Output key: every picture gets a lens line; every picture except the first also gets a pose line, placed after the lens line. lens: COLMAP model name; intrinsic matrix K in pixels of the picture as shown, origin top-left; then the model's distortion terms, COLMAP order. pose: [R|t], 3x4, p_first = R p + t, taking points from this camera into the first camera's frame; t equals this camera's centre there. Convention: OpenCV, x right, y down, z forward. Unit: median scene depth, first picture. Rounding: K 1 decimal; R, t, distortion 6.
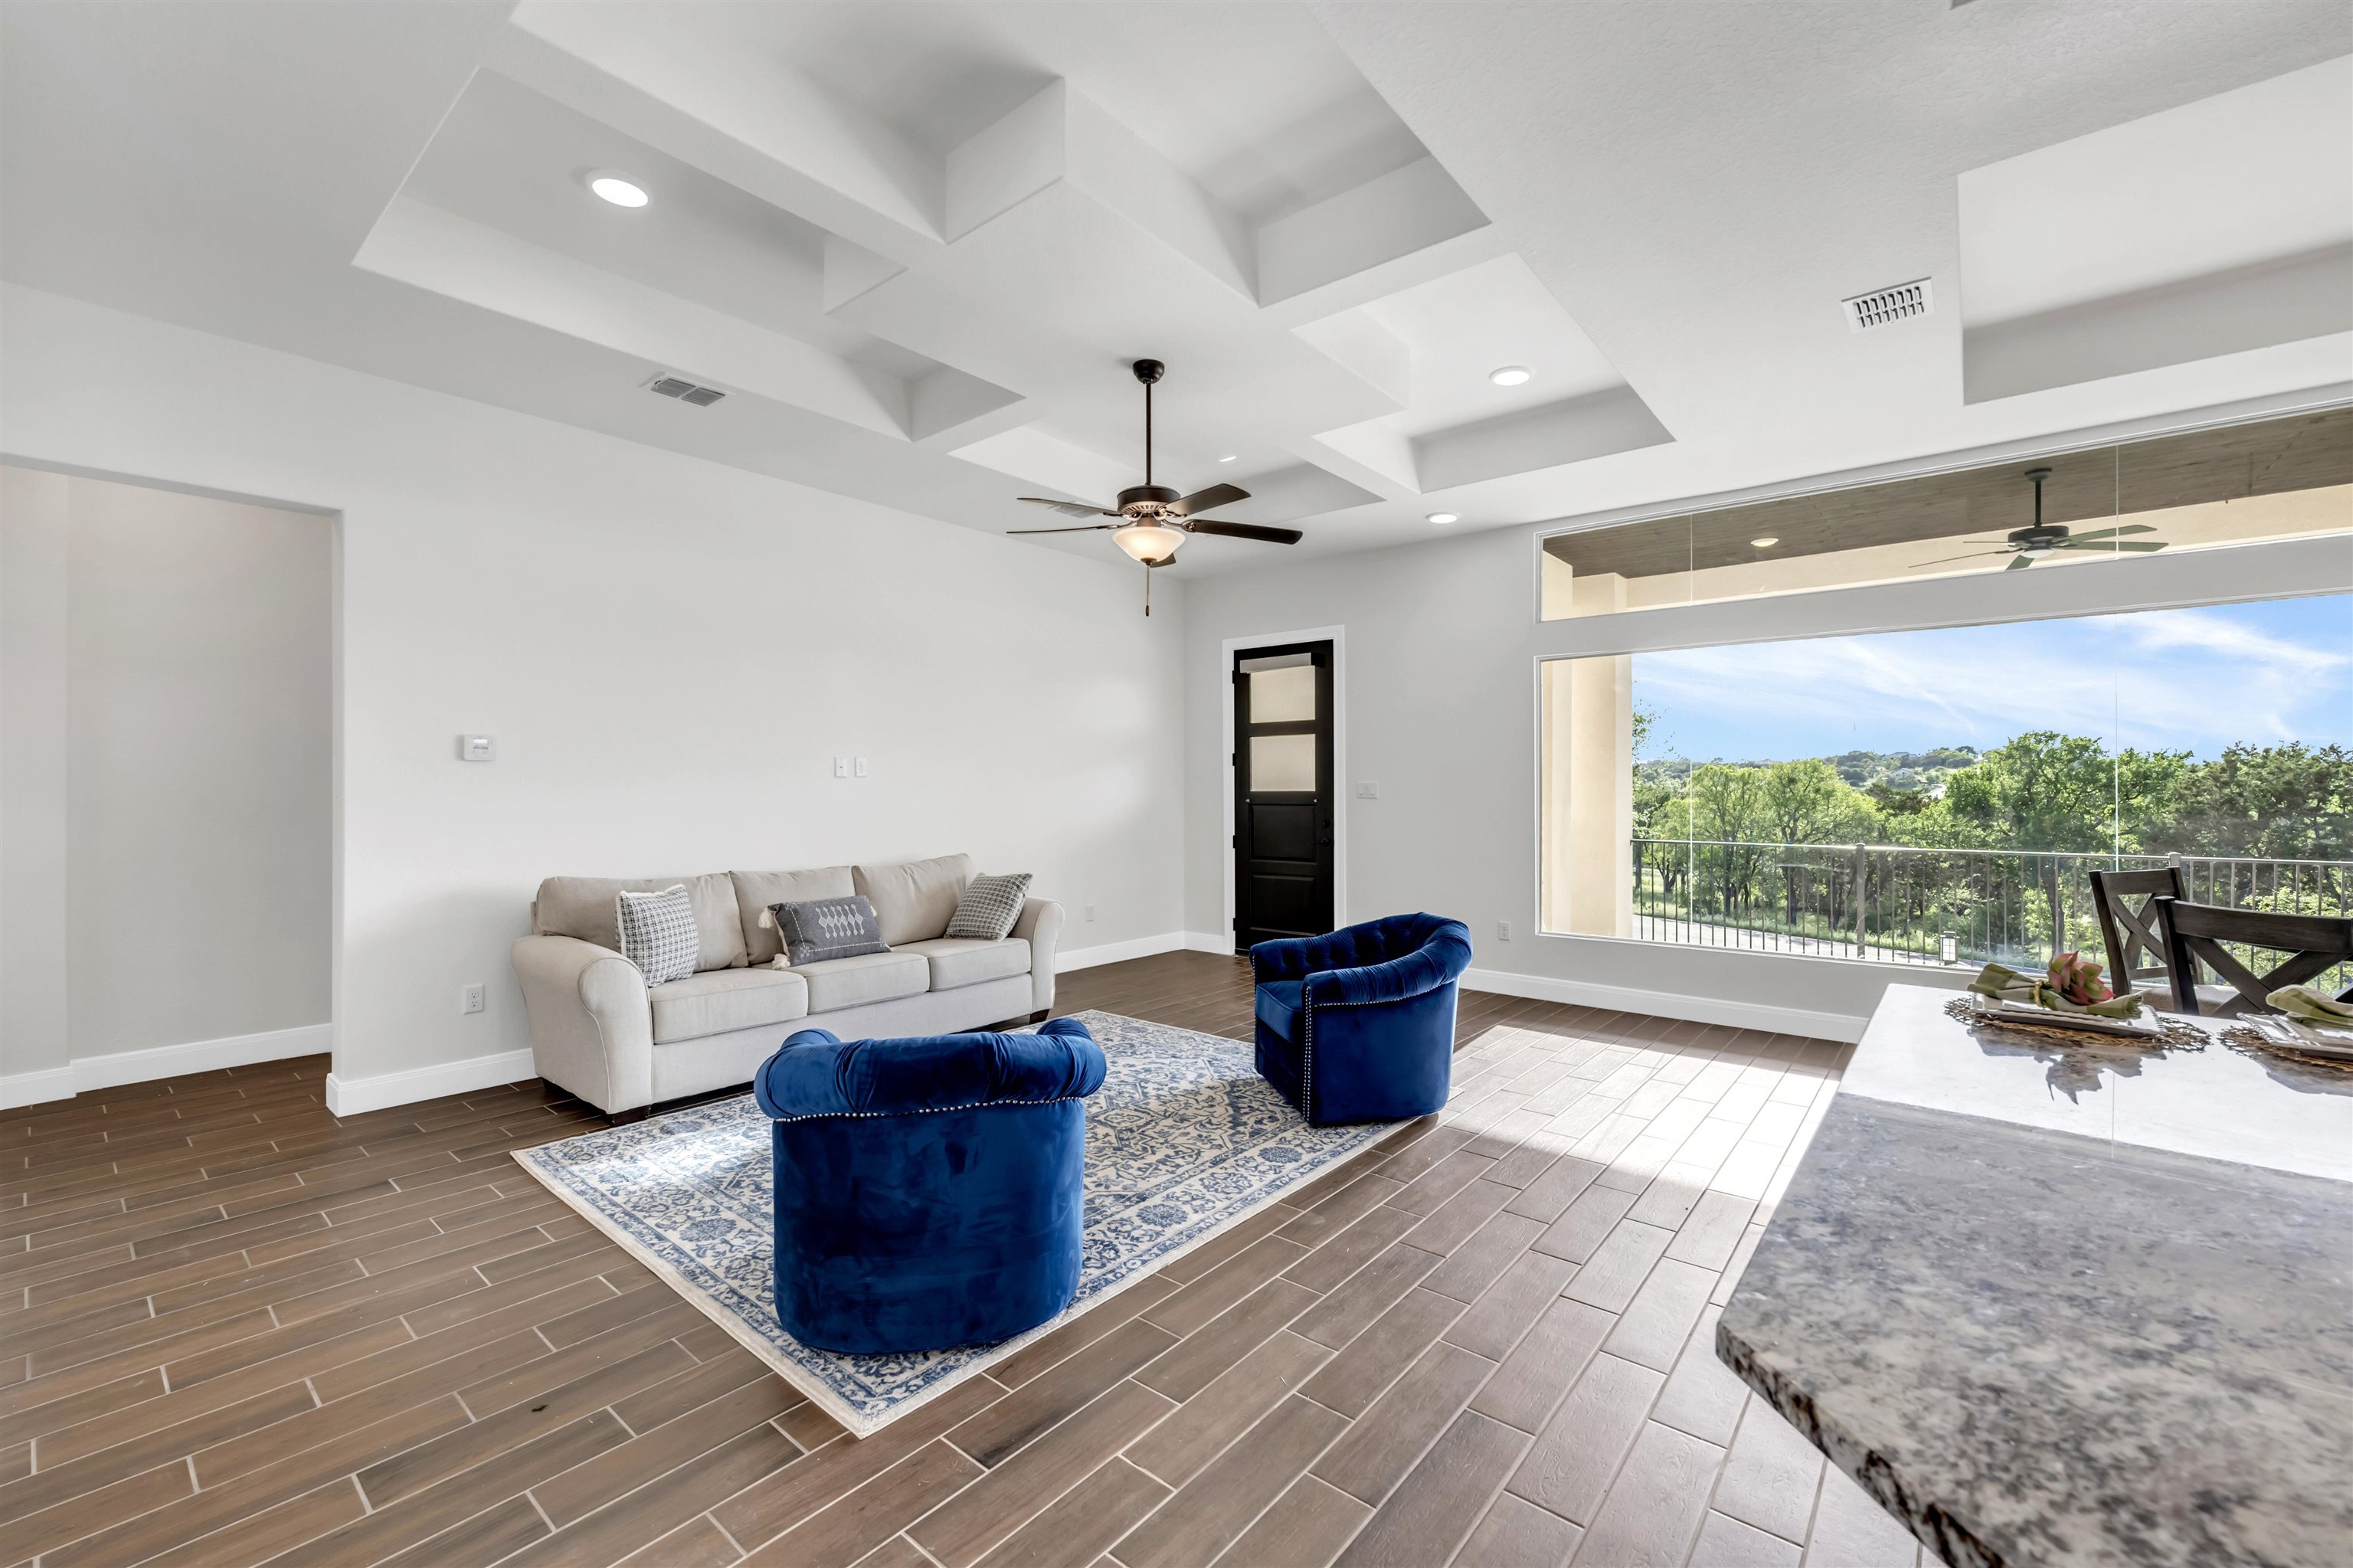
lens RADIAL K [[969.5, 0, 1170.2], [0, 969.5, 789.7], [0, 0, 1]] dist [-0.003659, -0.000067]
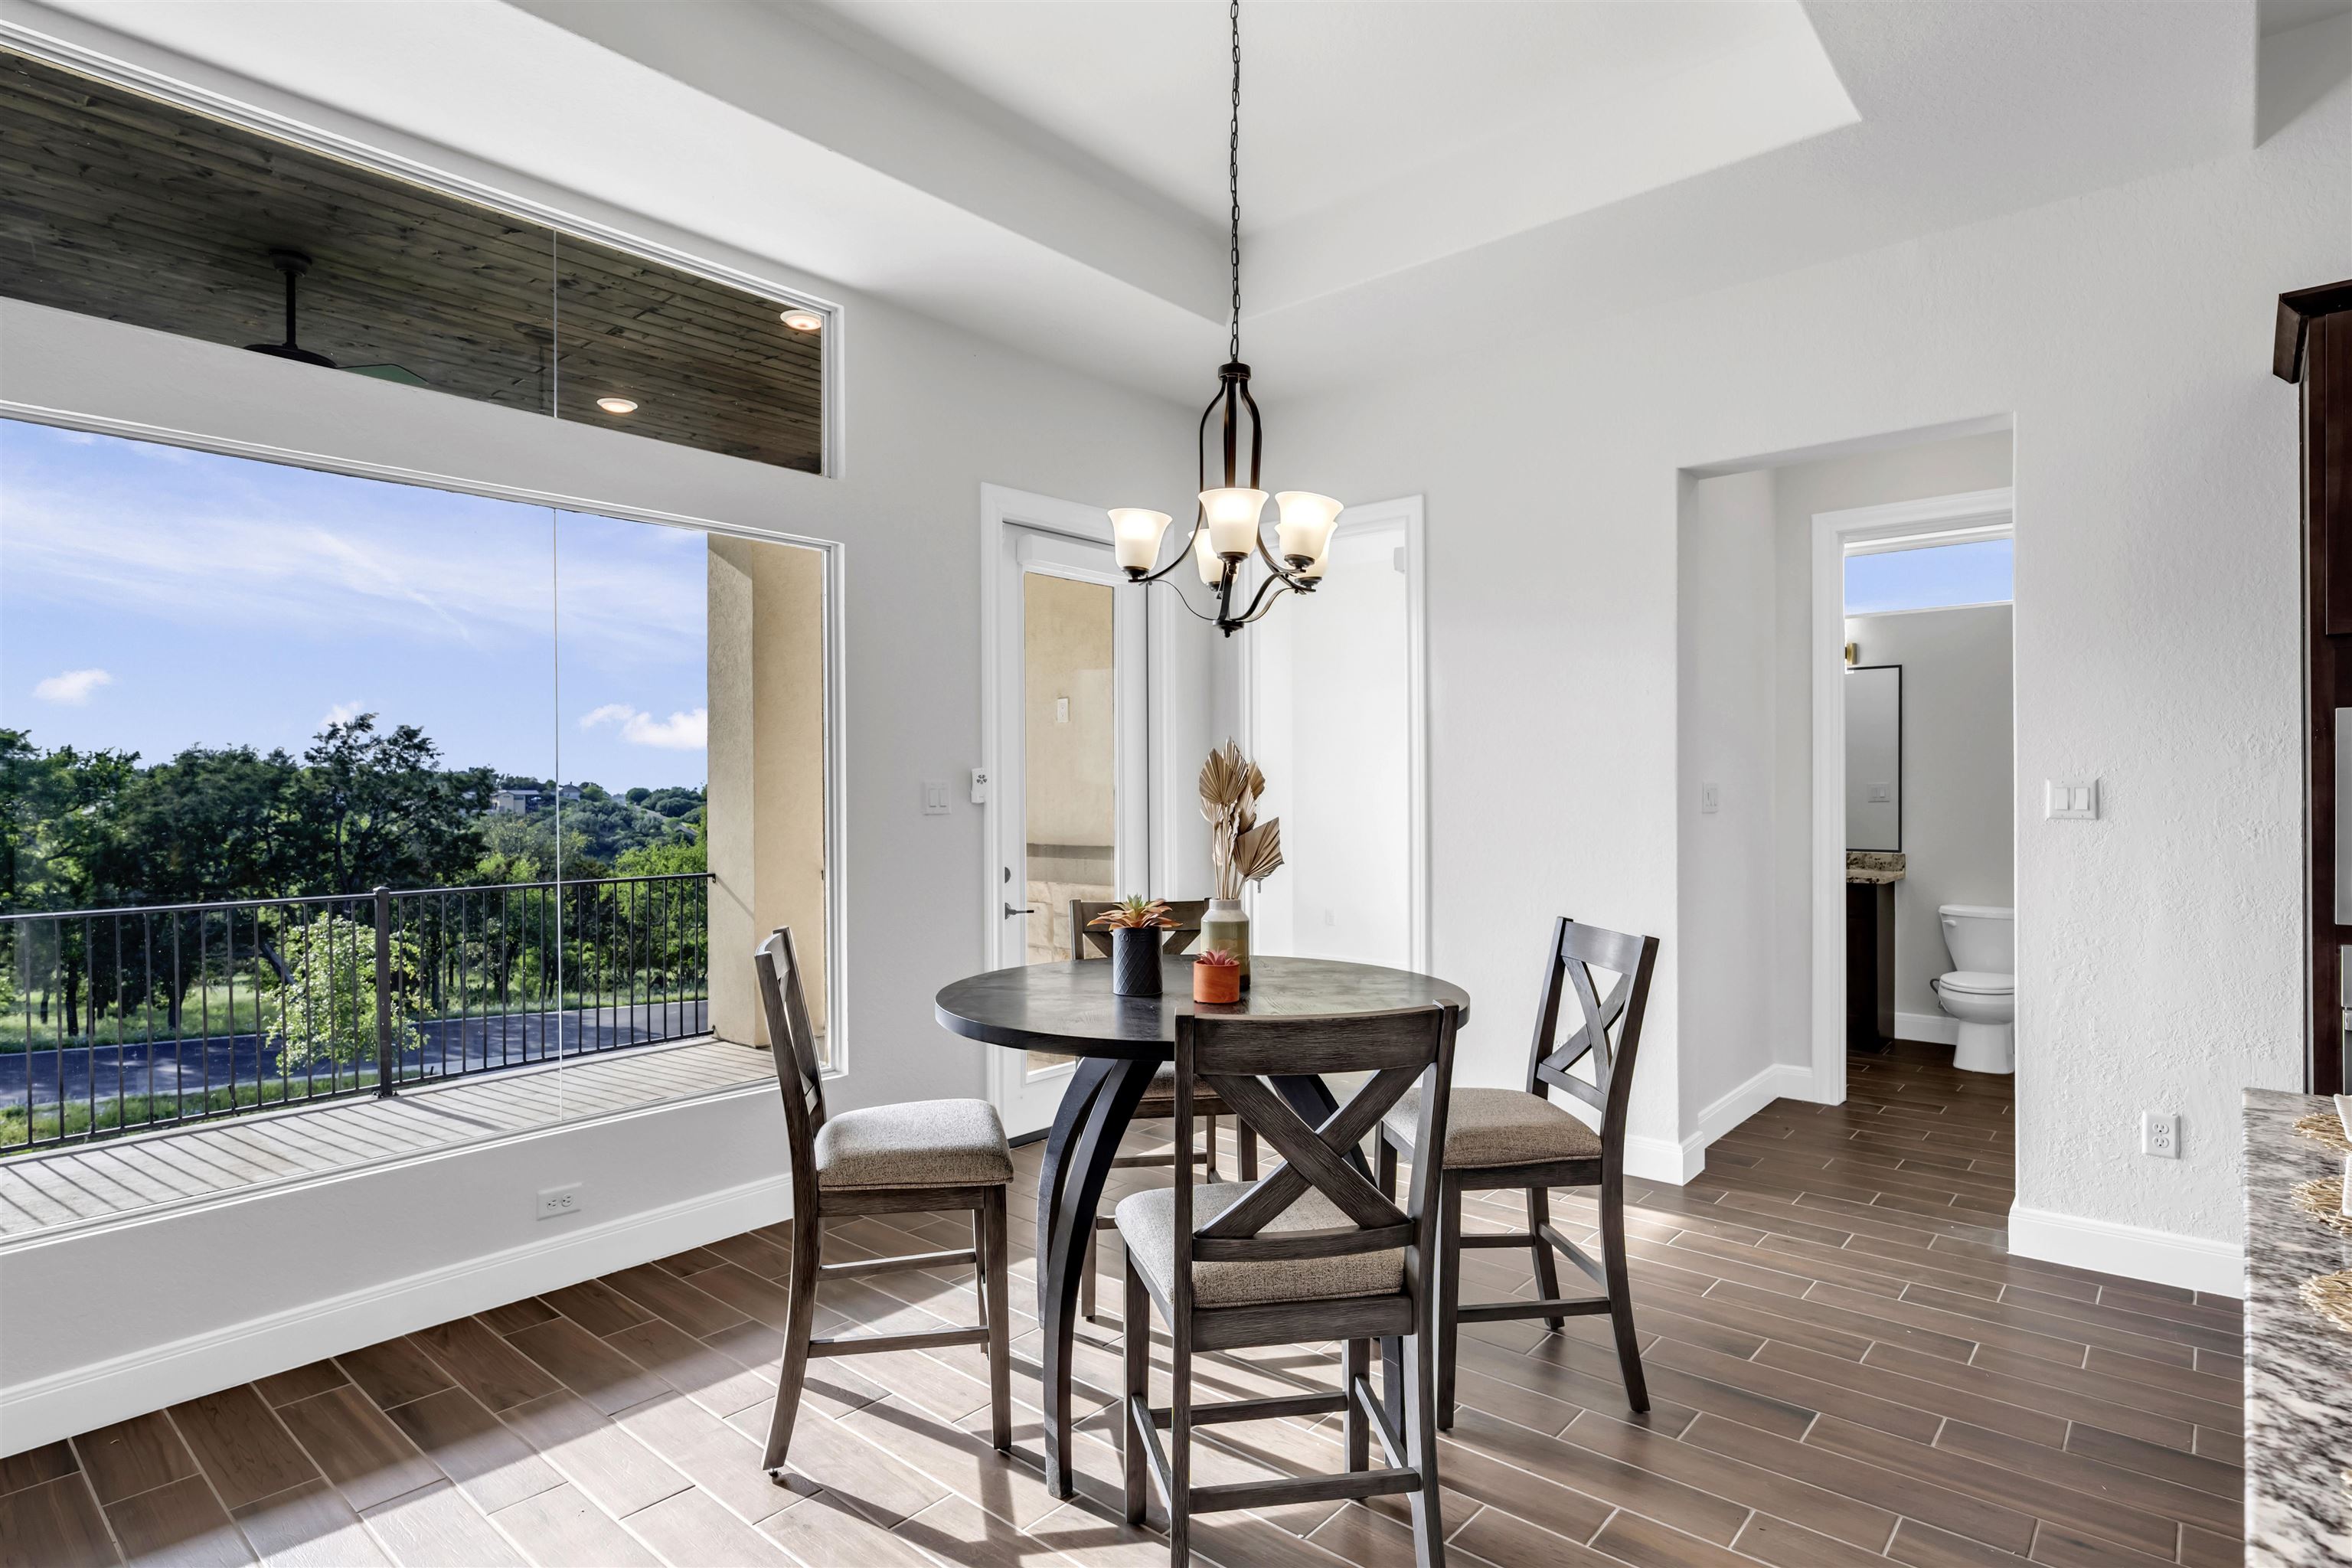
lens RADIAL K [[1205.2, 0, 1177.5], [0, 1205.2, 790.8], [0, 0, 1]] dist [-0.001997, -0.000303]
pose [[0.010722, -0.001781, 0.999941, 0.253405], [0.009019, 0.999958, 0.001684, -0.003068], [-0.999902, 0.009000, 0.010738, 0.644183]]
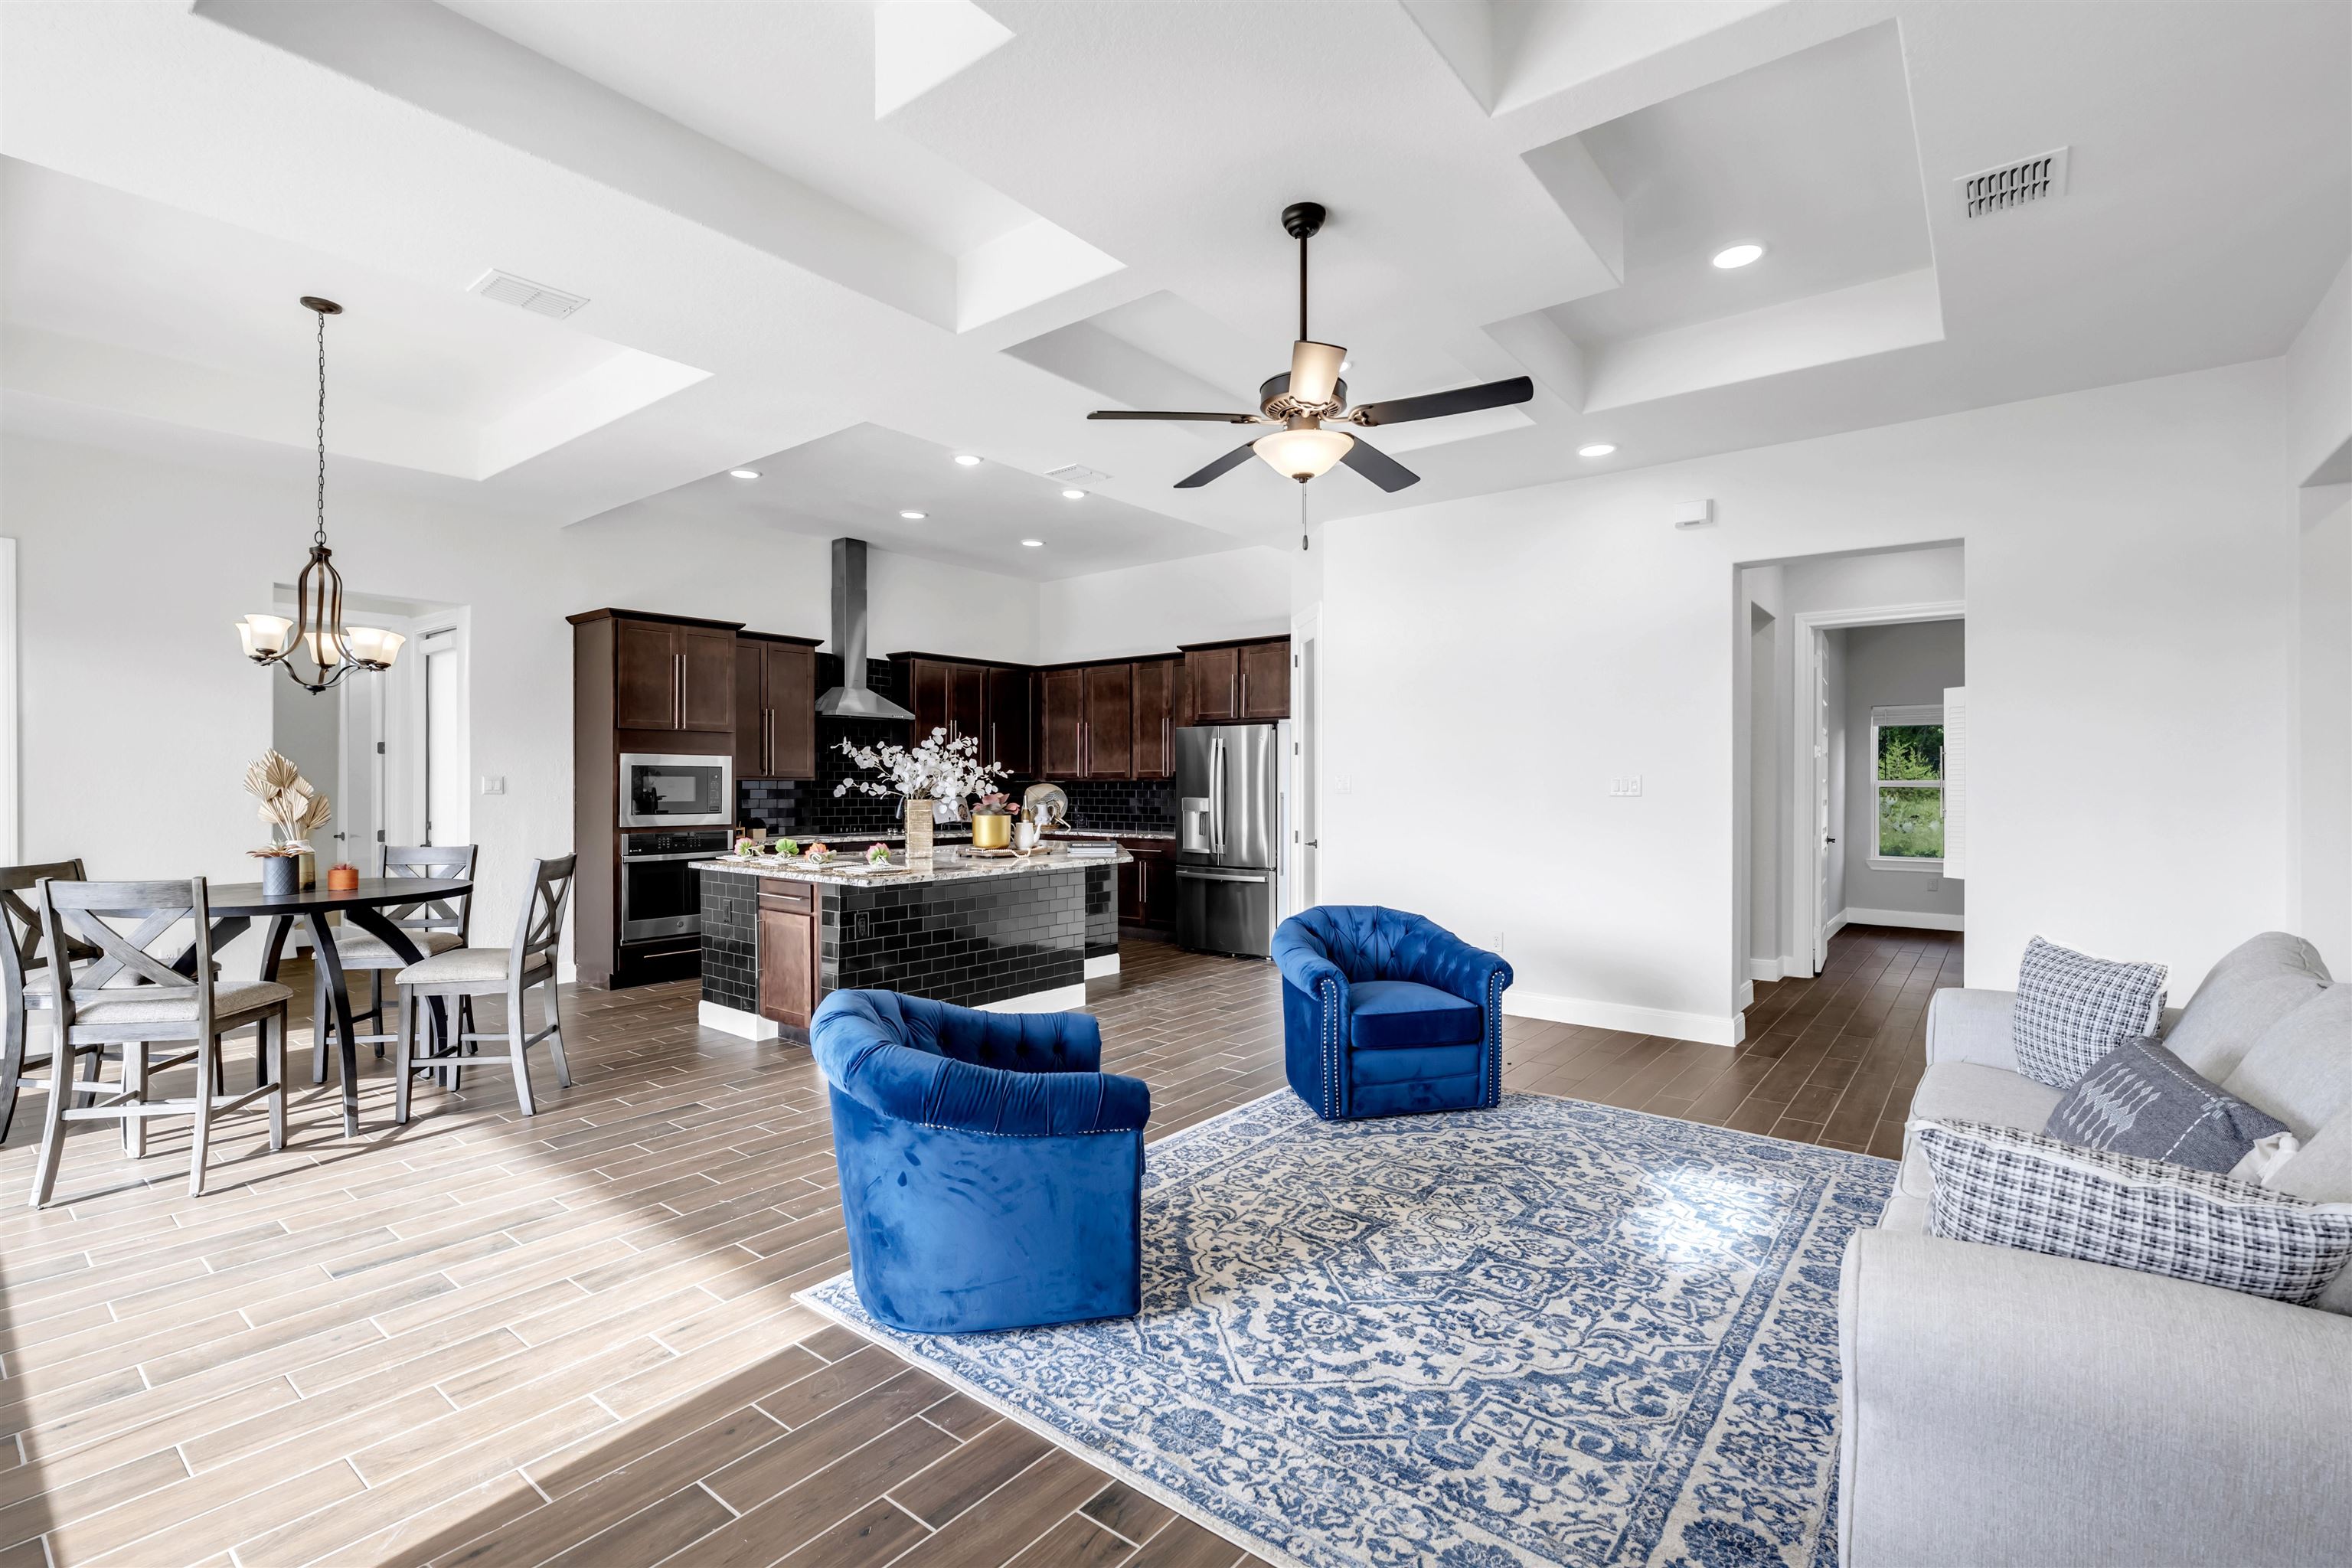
lens RADIAL K [[1052.5, 0, 1177.0], [0, 1052.5, 782.8], [0, 0, 1]] dist [-0.003274, -0.000181]
pose [[-0.999557, -0.003123, -0.029584, 0.089642], [-0.003337, 0.999968, 0.007205, -0.008923], [0.029561, 0.007301, -0.999536, 1.665190]]
